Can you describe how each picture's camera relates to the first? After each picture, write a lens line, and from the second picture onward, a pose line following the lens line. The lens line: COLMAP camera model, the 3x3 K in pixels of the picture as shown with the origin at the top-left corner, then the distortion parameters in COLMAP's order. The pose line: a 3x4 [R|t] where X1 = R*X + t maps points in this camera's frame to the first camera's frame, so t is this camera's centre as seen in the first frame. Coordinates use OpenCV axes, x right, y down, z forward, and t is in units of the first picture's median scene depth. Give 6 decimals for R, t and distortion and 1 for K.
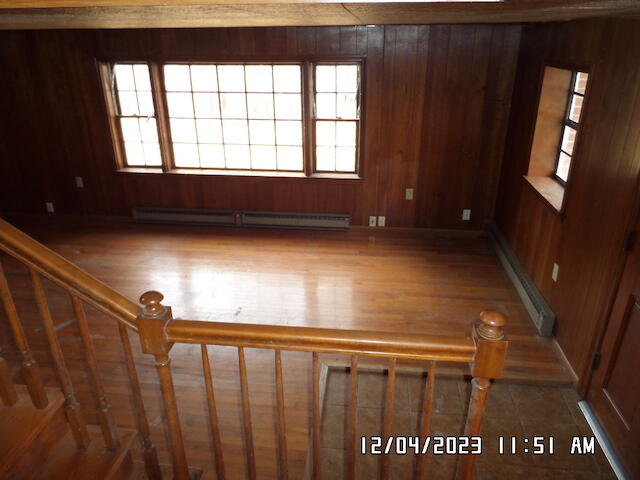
lens RADIAL K [[477.4, 0, 319.5], [0, 477.4, 240.3], [0, 0, 1]] dist [-0.002933, 0.001693]
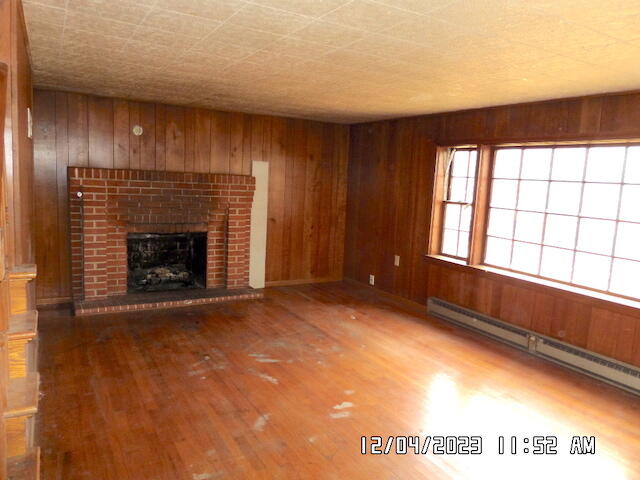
lens RADIAL K [[477.4, 0, 319.7], [0, 477.4, 241.0], [0, 0, 1]] dist [-0.002933, 0.001693]
pose [[0.588329, 0.138468, -0.796678, 0.202103], [-0.367361, 0.923457, -0.110784, 0.012011], [0.720358, 0.357846, 0.594164, 0.272149]]
